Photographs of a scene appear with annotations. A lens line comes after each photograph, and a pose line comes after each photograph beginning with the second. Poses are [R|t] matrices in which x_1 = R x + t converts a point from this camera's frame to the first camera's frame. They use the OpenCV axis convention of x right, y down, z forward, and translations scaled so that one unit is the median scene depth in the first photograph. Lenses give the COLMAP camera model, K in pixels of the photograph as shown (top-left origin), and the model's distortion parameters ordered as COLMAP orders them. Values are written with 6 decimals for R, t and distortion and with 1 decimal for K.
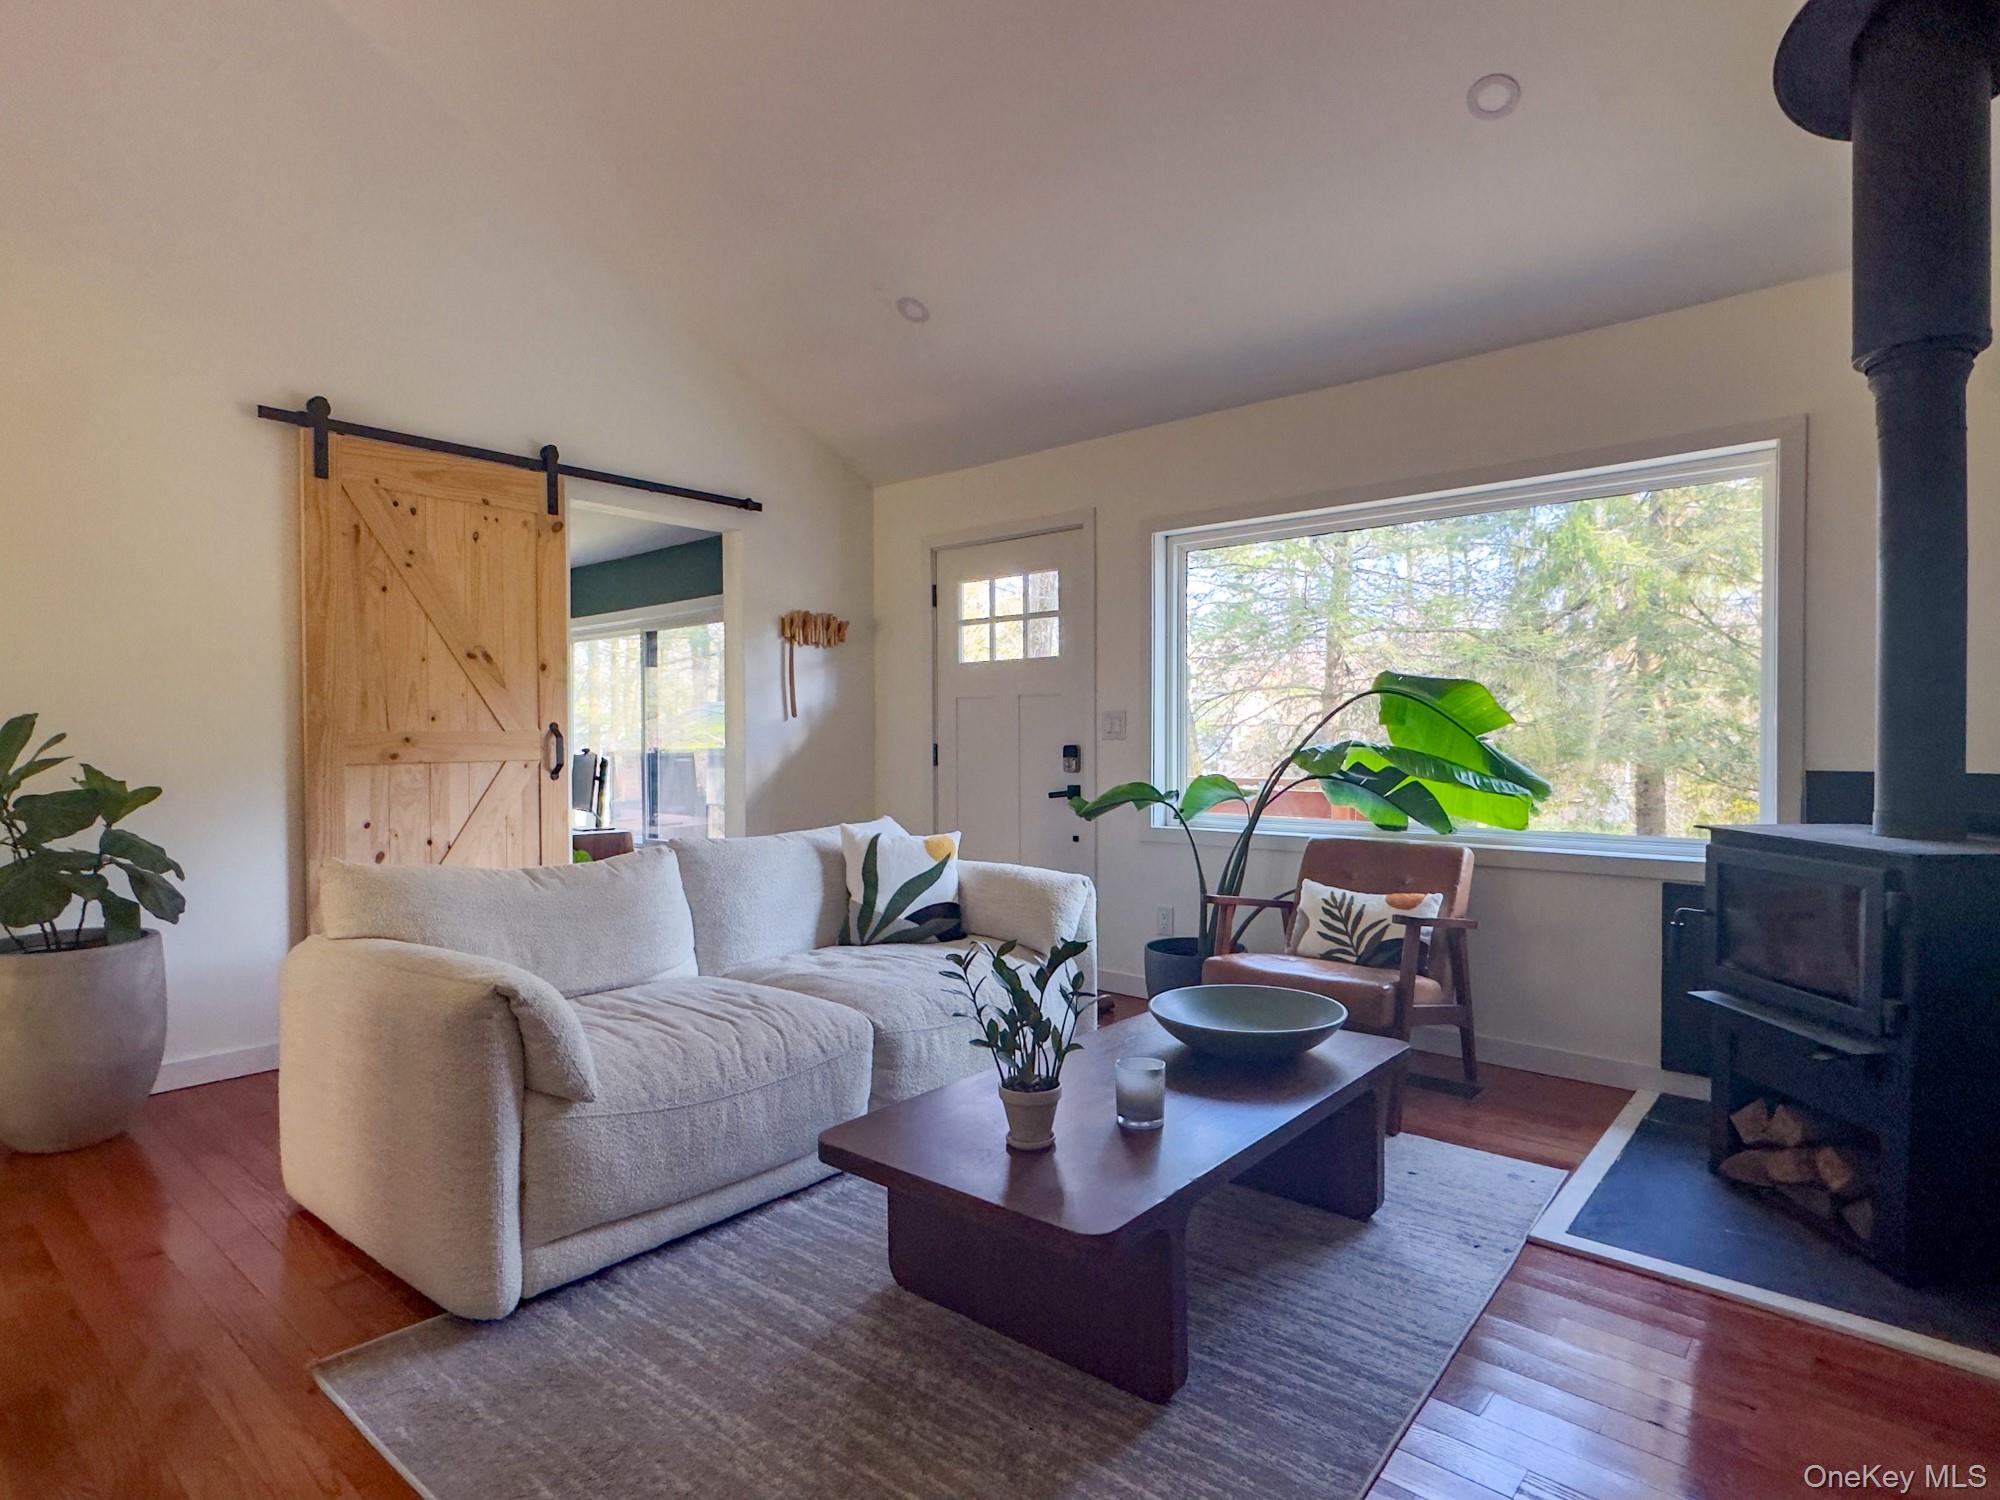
lens RADIAL K [[1065.2, 0, 996.0], [0, 1065.2, 753.0], [0, 0, 1]] dist [0.001393, -0.000120]
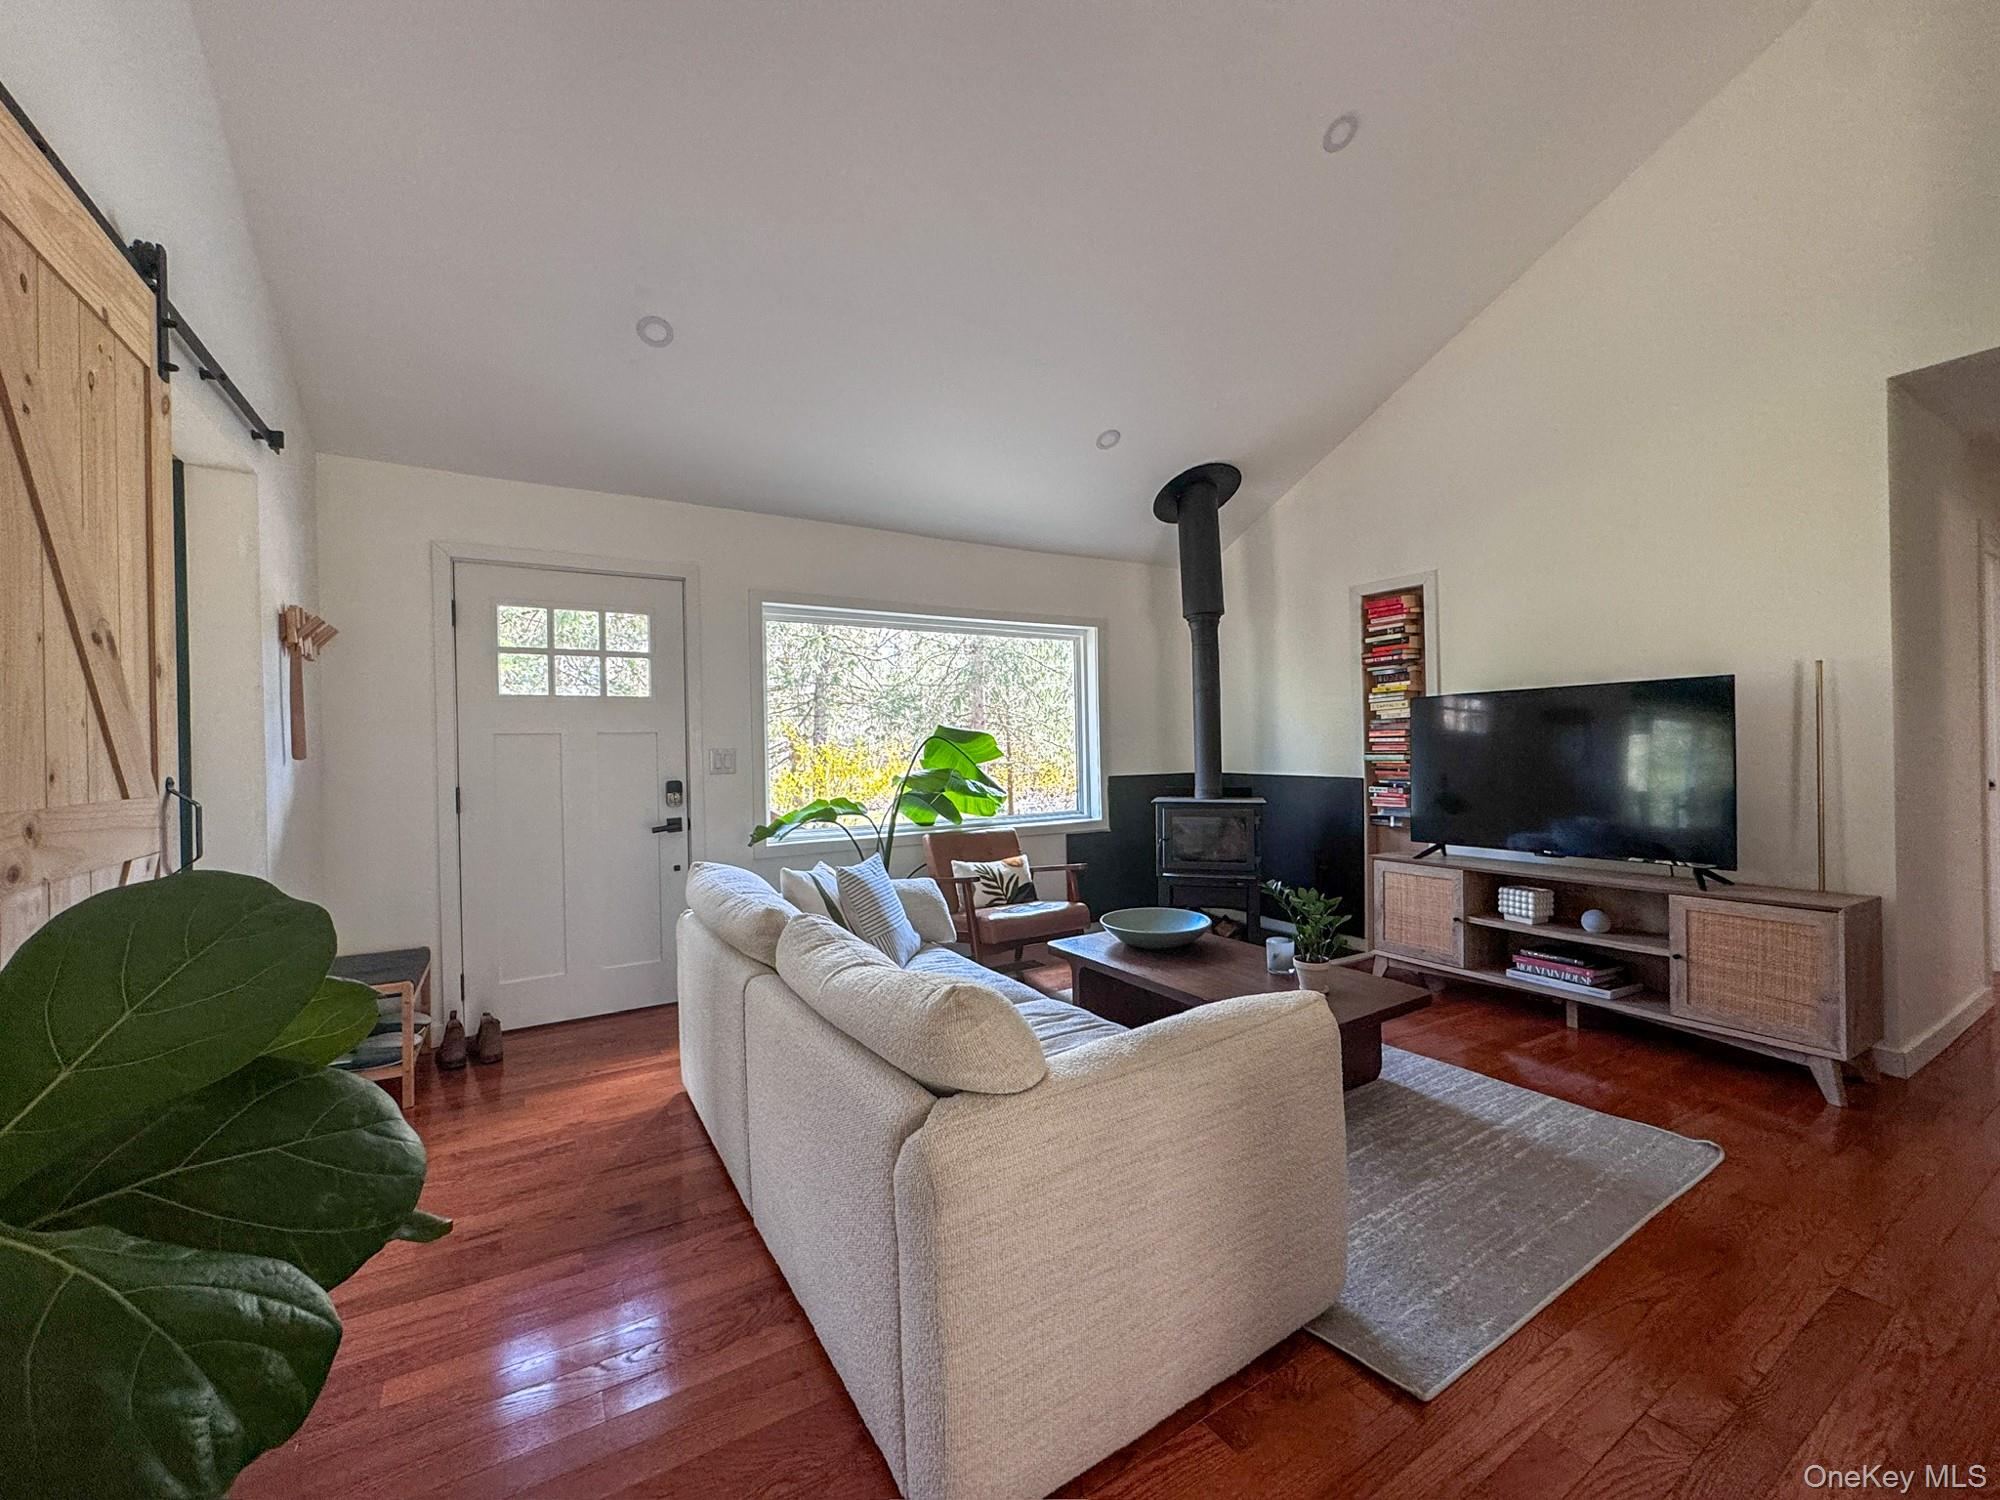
lens RADIAL K [[793.2, 0, 996.0], [0, 793.2, 748.5], [0, 0, 1]] dist [0.000362, 0.000004]
pose [[0.315114, -0.003032, 0.949049, -0.584393], [0.031106, 0.999491, -0.007135, -0.024434], [-0.948544, 0.031769, 0.315048, 0.438961]]
